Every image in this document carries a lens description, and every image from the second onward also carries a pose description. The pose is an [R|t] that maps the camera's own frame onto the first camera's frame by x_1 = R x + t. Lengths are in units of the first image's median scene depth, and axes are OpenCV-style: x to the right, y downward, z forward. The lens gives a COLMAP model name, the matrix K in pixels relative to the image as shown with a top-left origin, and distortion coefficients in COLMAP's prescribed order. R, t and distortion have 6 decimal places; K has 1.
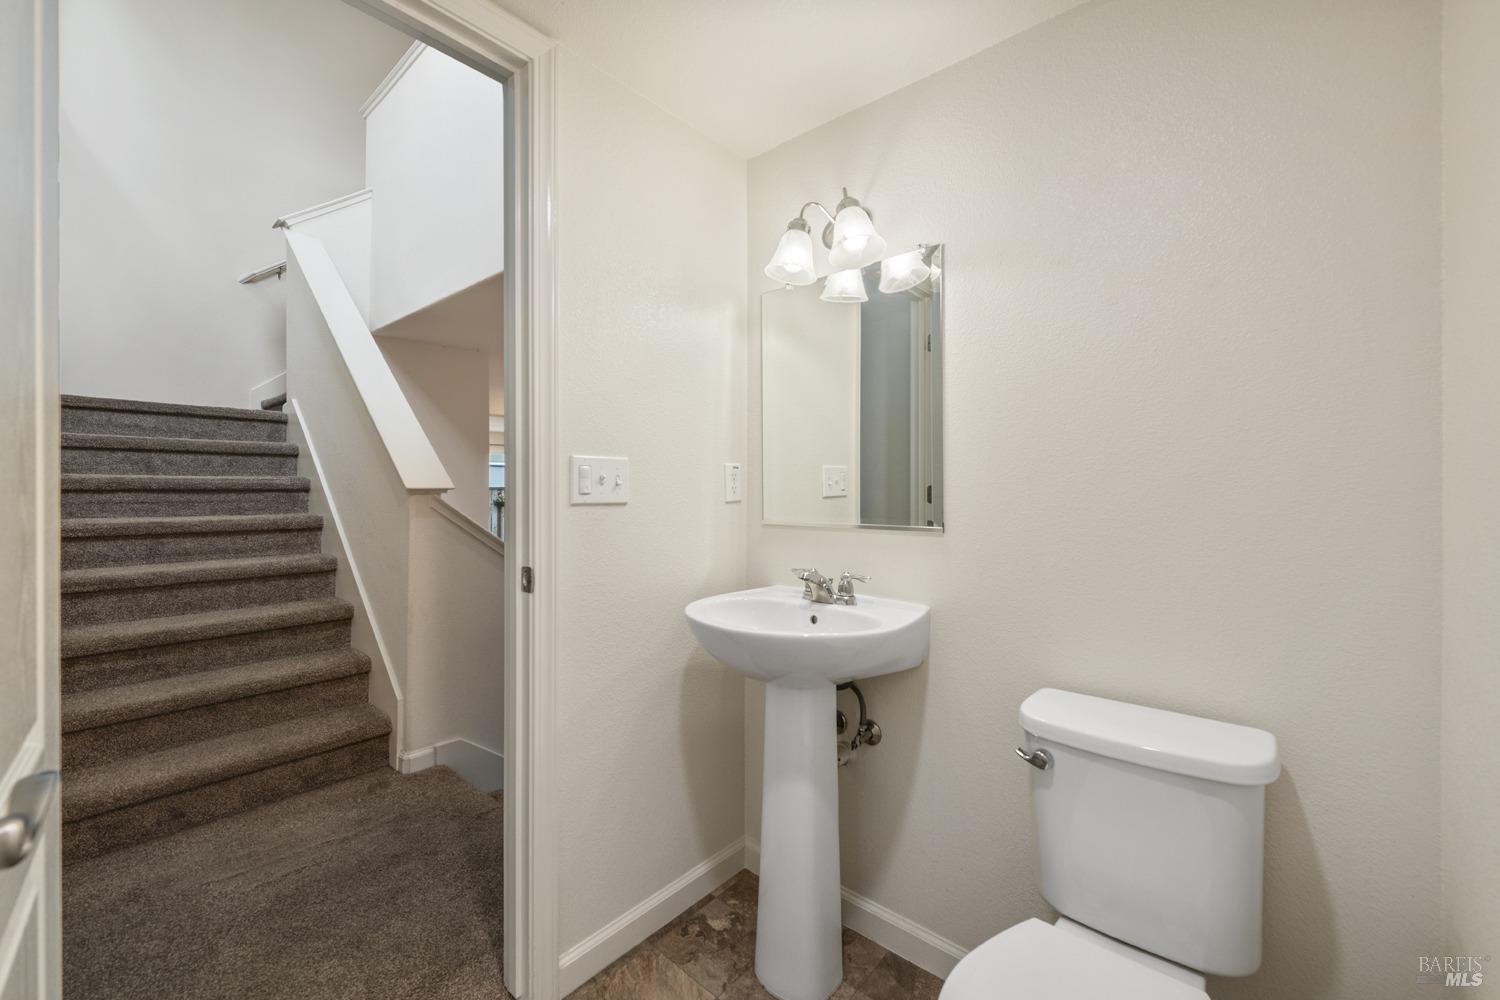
lens RADIAL K [[604.5, 0, 756.0], [0, 604.5, 486.0], [0, 0, 1]] dist [0.007792, -0.003510]
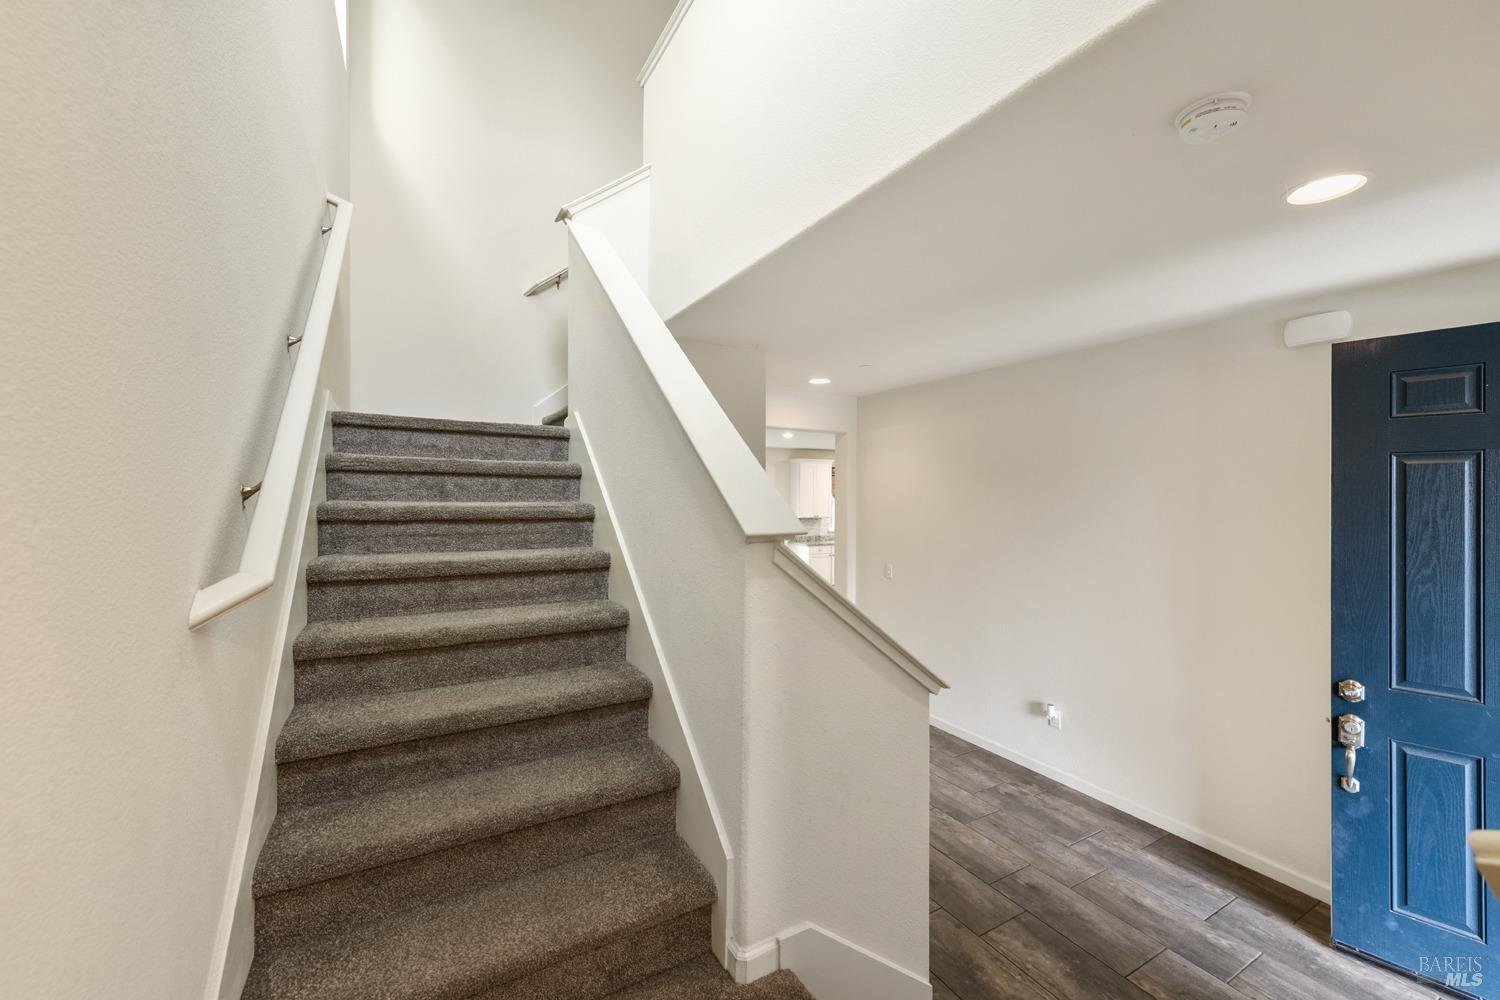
lens RADIAL K [[604.5, 0, 755.3], [0, 604.5, 501.0], [0, 0, 1]] dist [0.007792, -0.003510]
pose [[0.944184, 0.008204, -0.329317, -0.295776], [-0.005663, 0.999946, 0.008675, -0.030541], [0.329371, -0.006326, 0.944180, 0.336363]]
